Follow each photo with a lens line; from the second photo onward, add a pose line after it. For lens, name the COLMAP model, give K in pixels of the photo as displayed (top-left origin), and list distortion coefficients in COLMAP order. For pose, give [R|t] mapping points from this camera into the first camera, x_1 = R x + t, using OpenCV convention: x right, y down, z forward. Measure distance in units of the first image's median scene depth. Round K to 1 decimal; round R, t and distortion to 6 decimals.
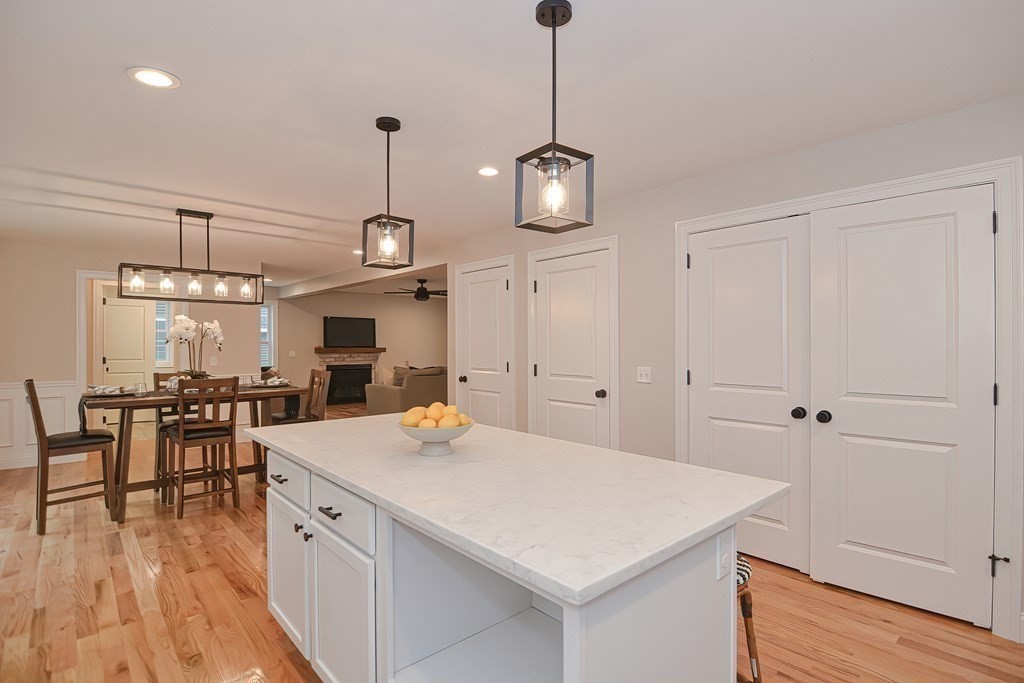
lens RADIAL K [[508.4, 0, 512.0], [0, 508.4, 341.5], [0, 0, 1]] dist [-0.008456, -0.007982]
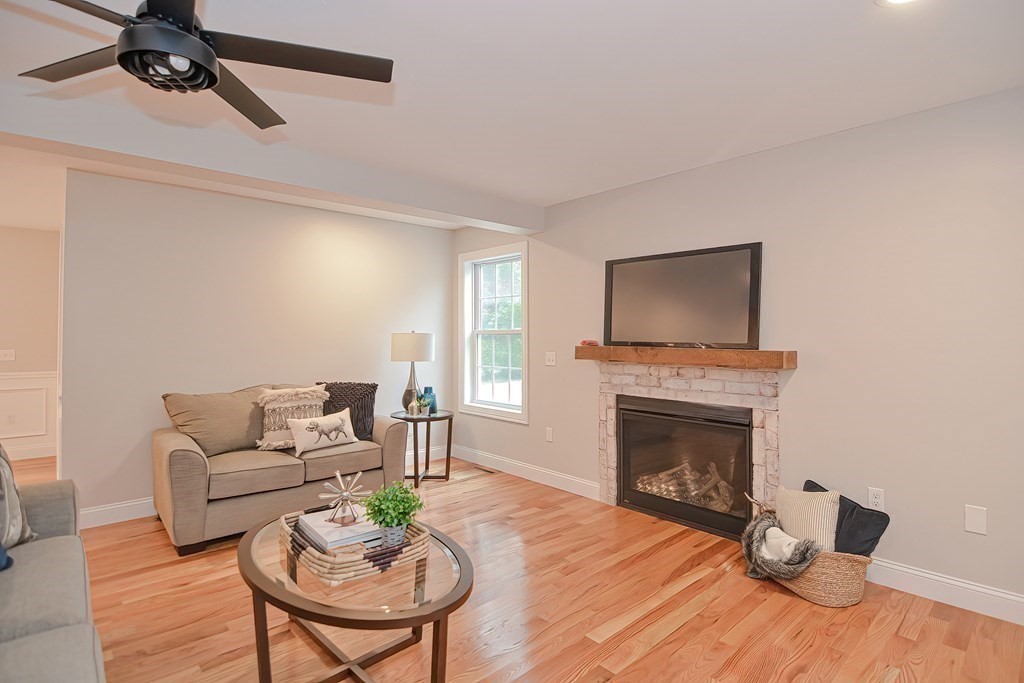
lens RADIAL K [[508.6, 0, 514.8], [0, 508.6, 330.1], [0, 0, 1]] dist [-0.014579, -0.001810]
pose [[0.014790, -0.007884, -0.999860, -0.007322], [0.005982, 0.999952, -0.007797, 0.008092], [0.999873, -0.005866, 0.014836, 2.412709]]
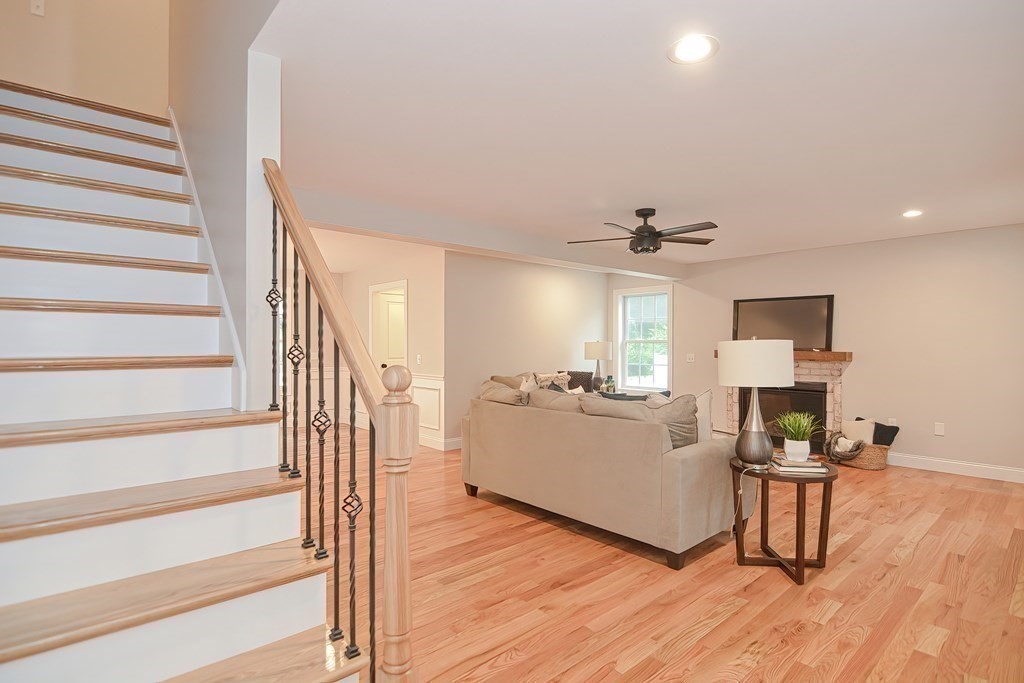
lens RADIAL K [[505.5, 0, 512.7], [0, 505.5, 354.0], [0, 0, 1]] dist [-0.017047, -0.000381]
pose [[-0.003395, 0.019512, -0.999804, 0.668332], [0.001111, 0.999809, 0.019508, 0.012078], [0.999994, -0.001044, -0.003416, 1.889520]]
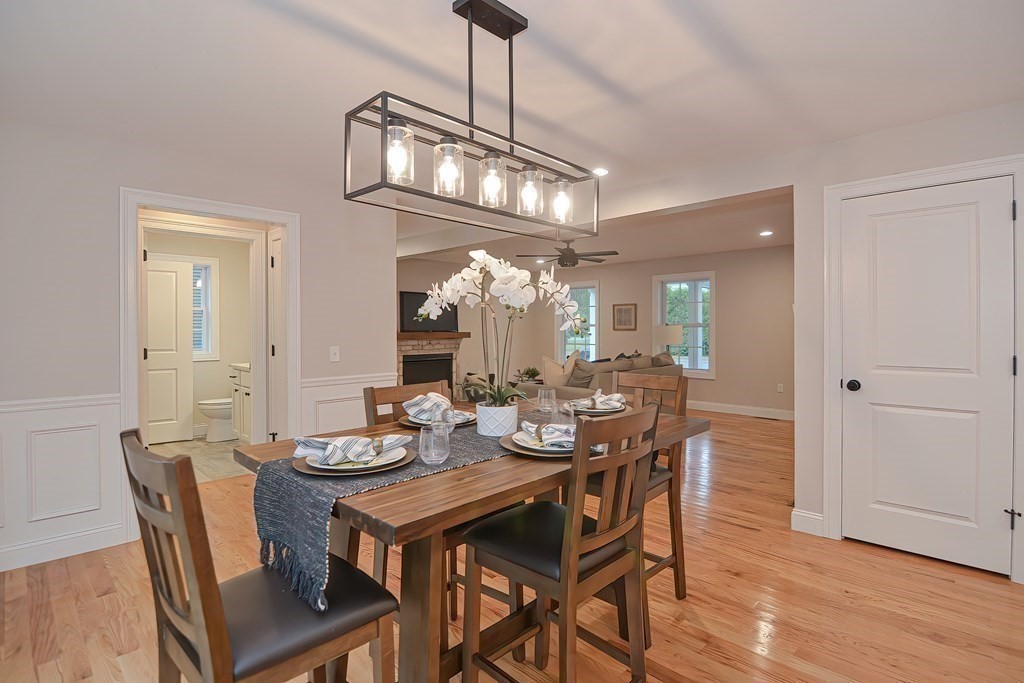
lens RADIAL K [[508.6, 0, 514.8], [0, 508.6, 330.1], [0, 0, 1]] dist [-0.014579, -0.001810]
pose [[0.997057, -0.005202, 0.076487, -0.671252], [0.004490, 0.999945, 0.009477, 0.006621], [-0.076532, -0.009106, 0.997026, 0.608221]]
